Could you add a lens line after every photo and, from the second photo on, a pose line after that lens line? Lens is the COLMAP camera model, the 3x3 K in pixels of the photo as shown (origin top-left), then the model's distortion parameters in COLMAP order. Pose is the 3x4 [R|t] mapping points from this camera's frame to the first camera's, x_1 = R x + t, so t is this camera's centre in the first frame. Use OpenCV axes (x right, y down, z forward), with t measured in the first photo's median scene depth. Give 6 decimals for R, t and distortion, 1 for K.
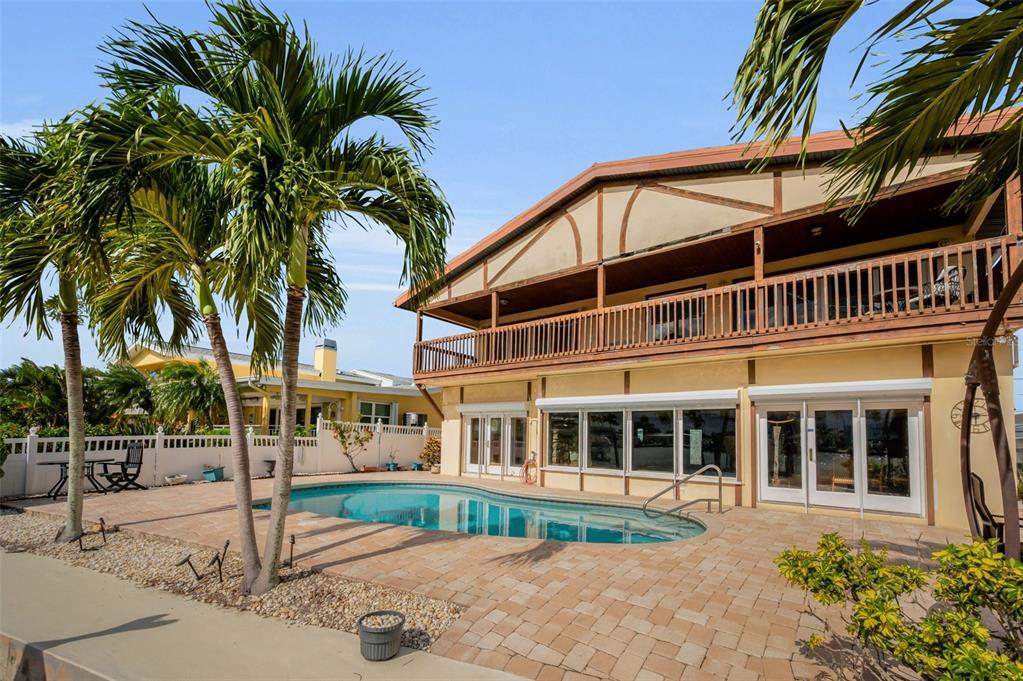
lens RADIAL K [[438.7, 0, 512.2], [0, 438.7, 410.2], [0, 0, 1]] dist [-0.002903, -0.000417]
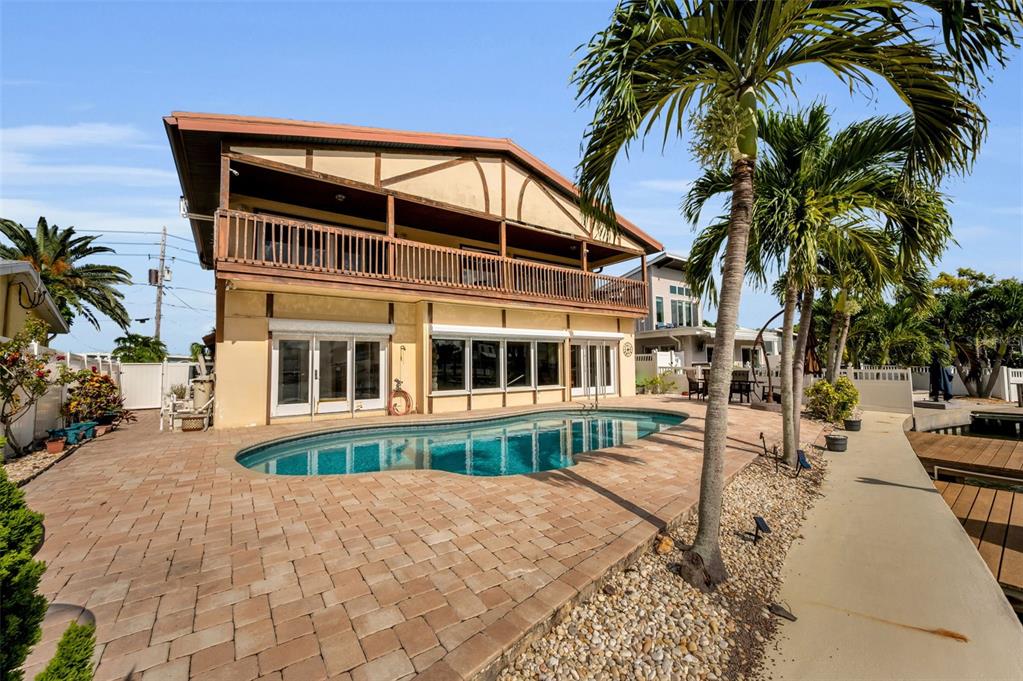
lens RADIAL K [[390.3, 0, 511.5], [0, 390.3, 340.5], [0, 0, 1]] dist [-0.001798, -0.000039]
pose [[0.289976, 0.031514, 0.956515, -0.797063], [-0.043614, 0.998854, -0.019686, 0.021146], [-0.956040, -0.036009, 0.291018, 0.628750]]
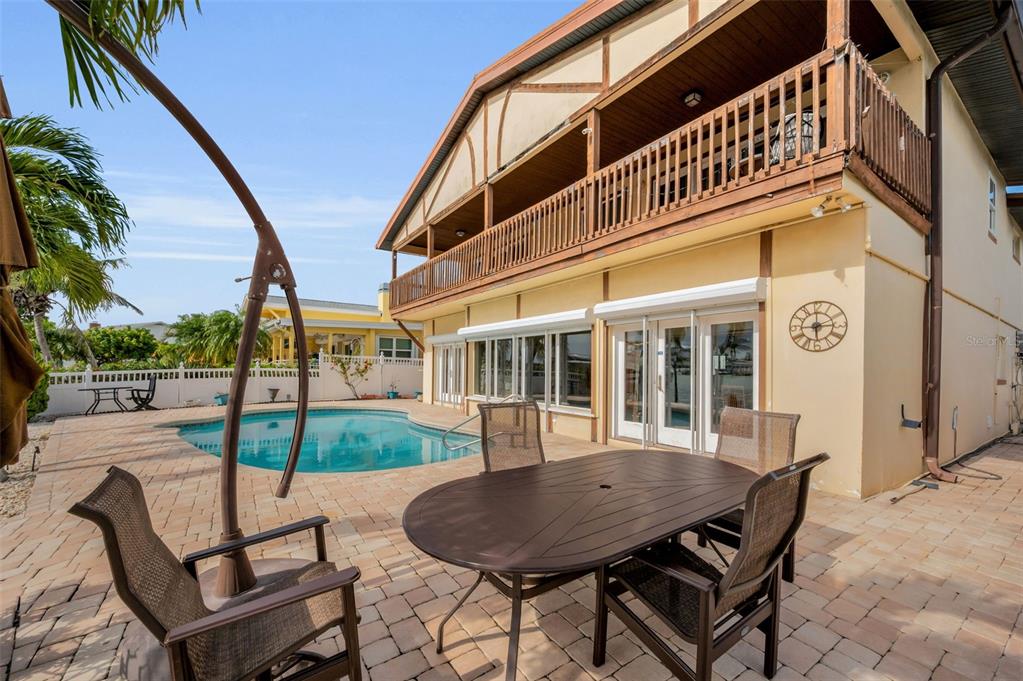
lens RADIAL K [[426.6, 0, 510.2], [0, 426.6, 360.7], [0, 0, 1]] dist [0.000877, 0.000051]
pose [[0.946513, -0.018071, -0.322159, 0.521863], [0.031990, 0.998767, 0.037963, 0.016481], [0.321076, -0.046238, 0.945924, 0.124419]]
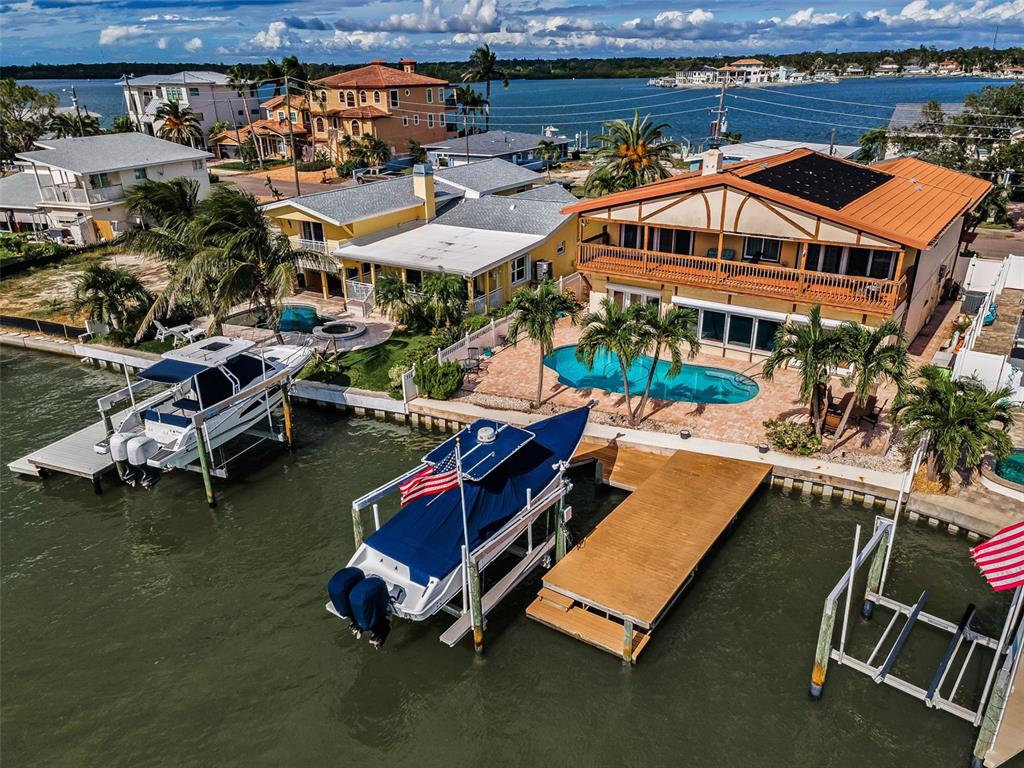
lens RADIAL K [[749.0, 0, 512.0], [0, 749.0, 384.0], [0, 0, 1]] dist [0.004594, 0.000954]
pose [[0.998638, -0.040170, 0.033288, -0.702223], [0.022130, 0.903990, 0.426981, -1.023424], [-0.047244, -0.425663, 0.903648, -1.763723]]
